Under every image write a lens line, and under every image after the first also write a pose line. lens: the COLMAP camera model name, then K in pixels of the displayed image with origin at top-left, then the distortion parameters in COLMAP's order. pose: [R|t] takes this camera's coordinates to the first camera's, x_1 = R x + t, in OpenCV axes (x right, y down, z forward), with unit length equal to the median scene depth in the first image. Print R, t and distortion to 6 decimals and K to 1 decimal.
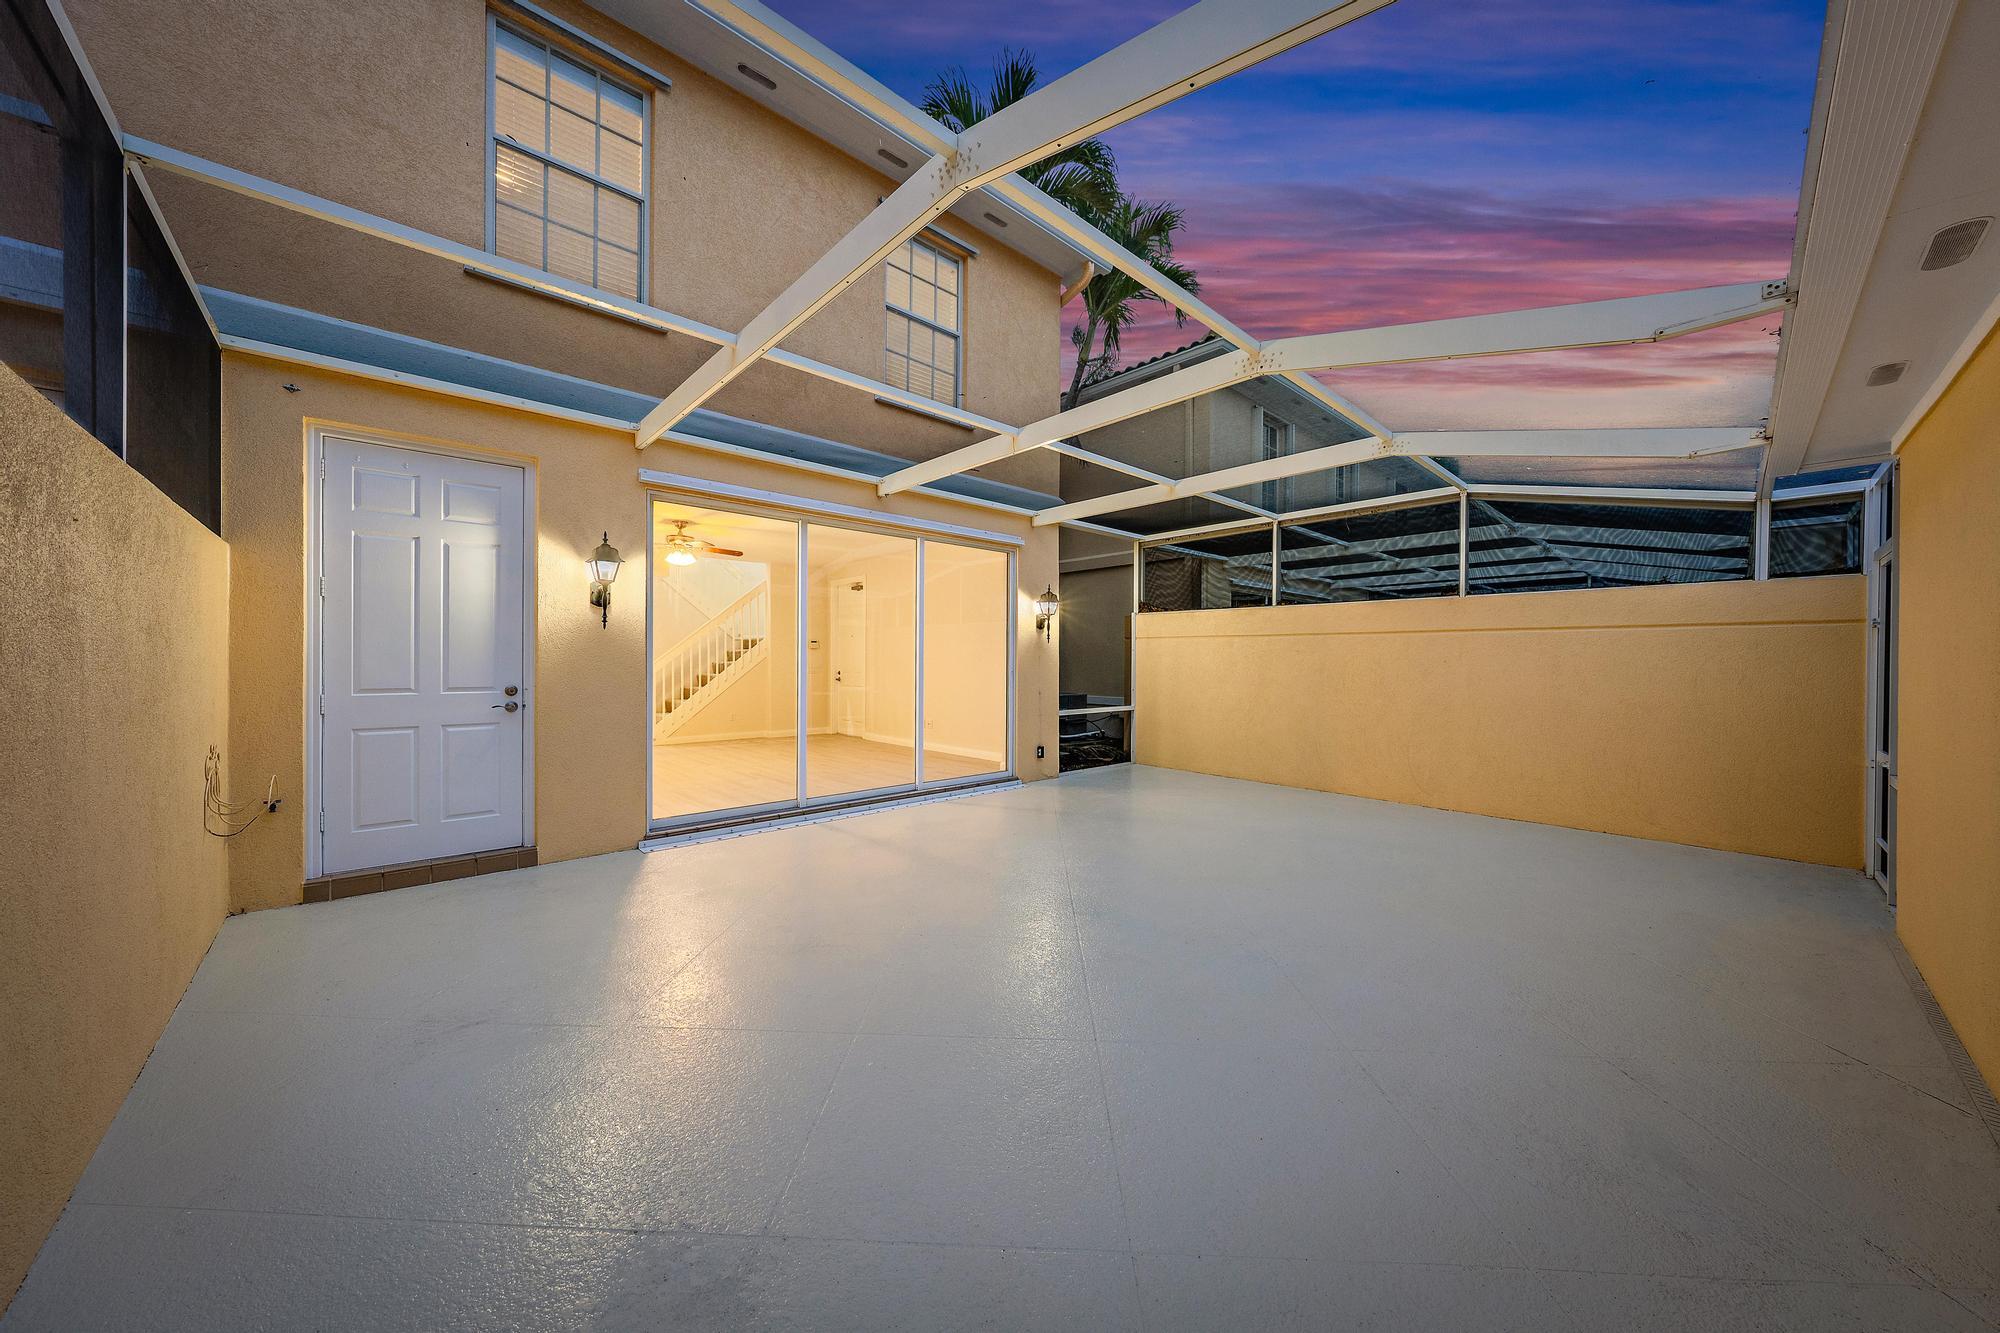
lens RADIAL K [[675.2, 0, 991.6], [0, 675.2, 665.4], [0, 0, 1]] dist [0.000133, -0.000121]
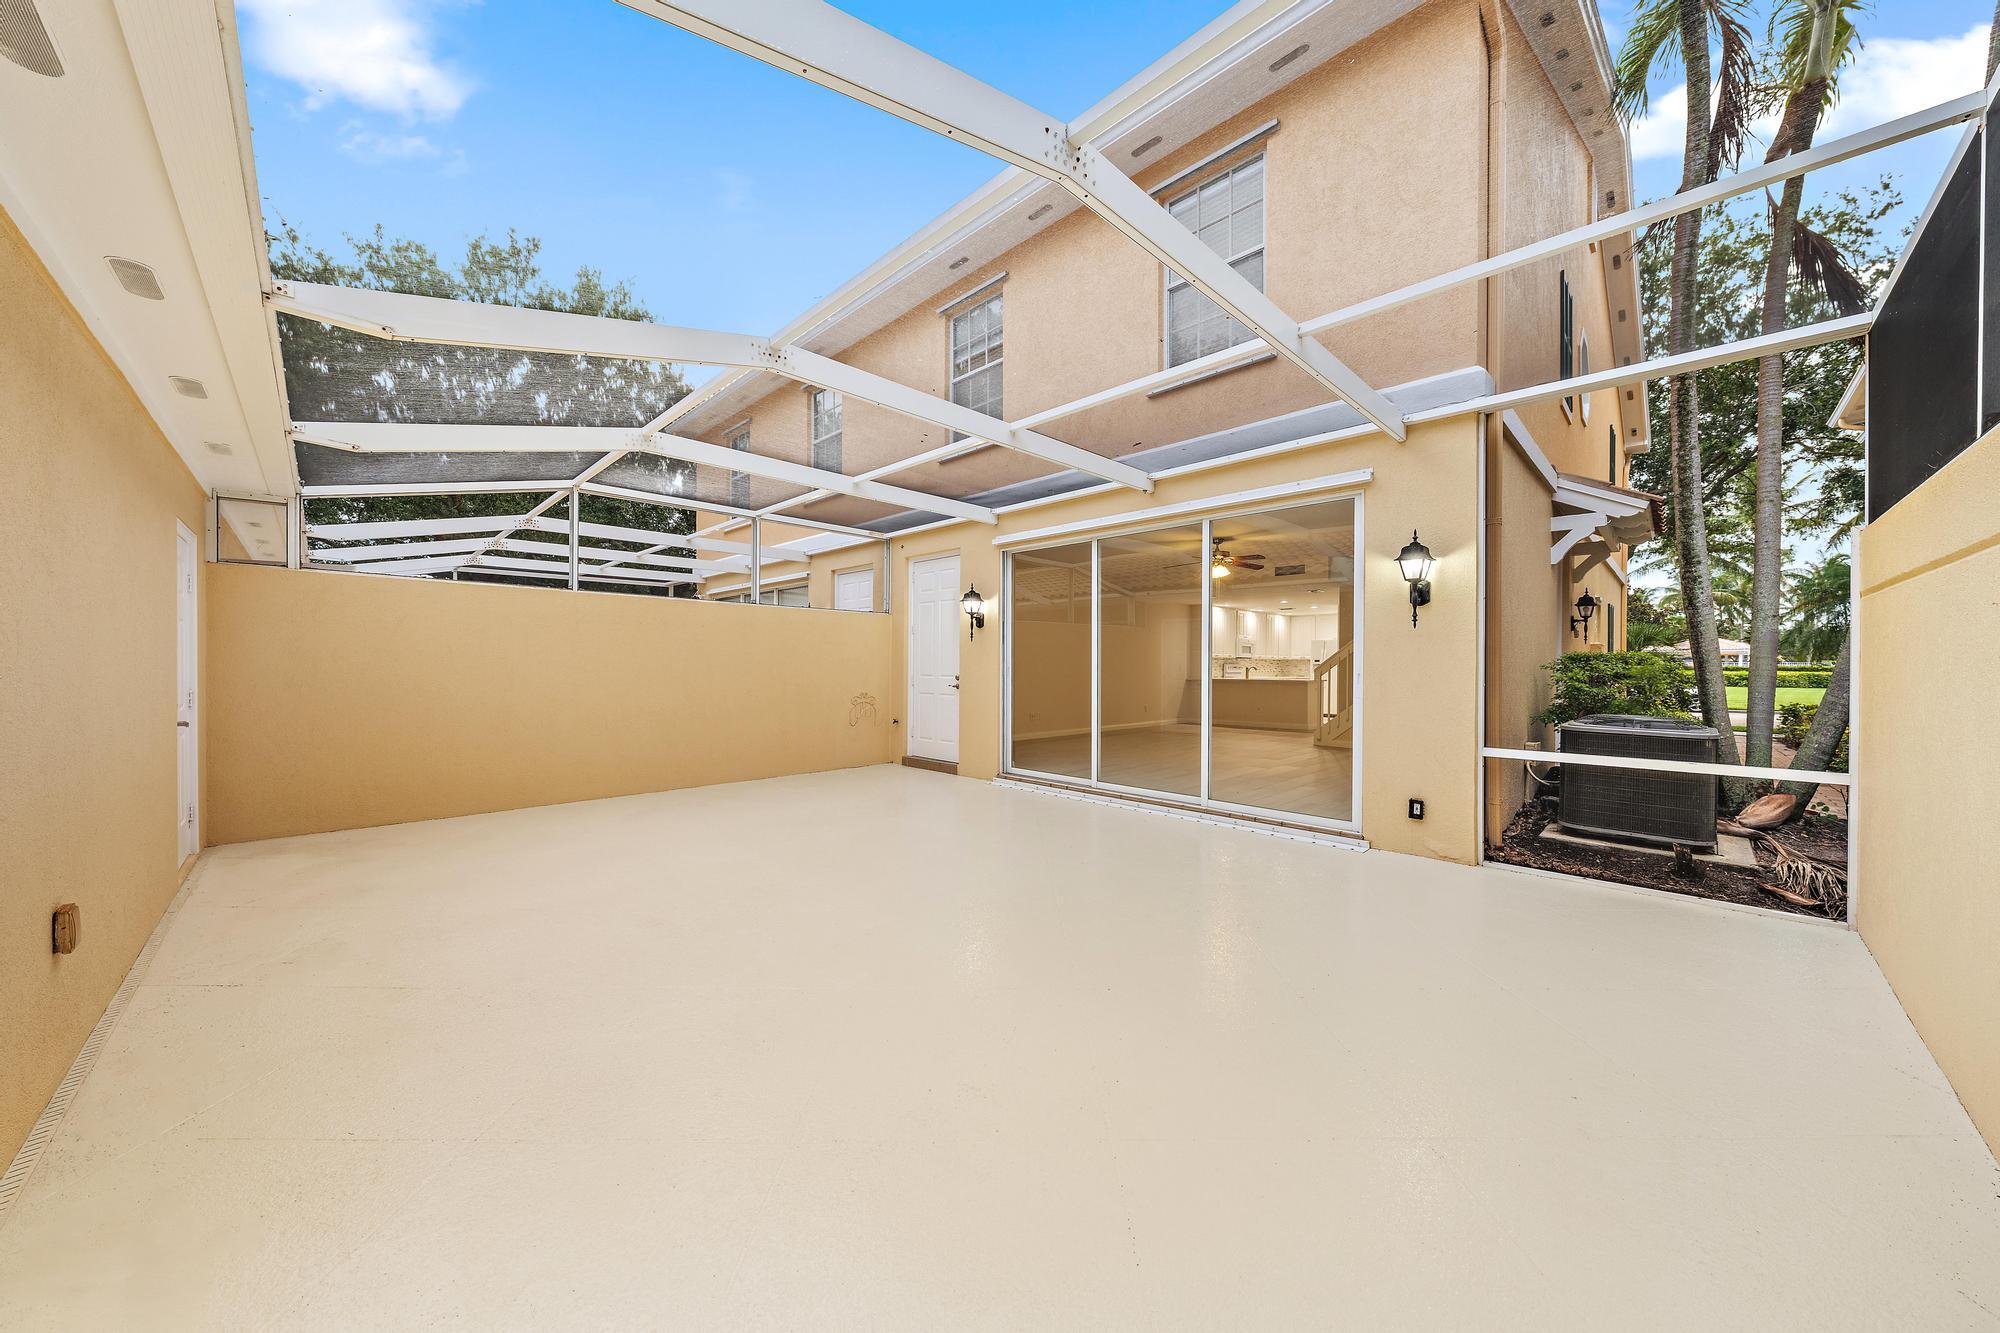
lens RADIAL K [[675.2, 0, 997.2], [0, 675.2, 665.4], [0, 0, 1]] dist [0.000133, -0.000121]
pose [[0.050666, 0.001639, -0.998714, 0.730818], [-0.006118, 0.999980, 0.001331, 0.000420], [0.998697, 0.006043, 0.050675, 0.657199]]
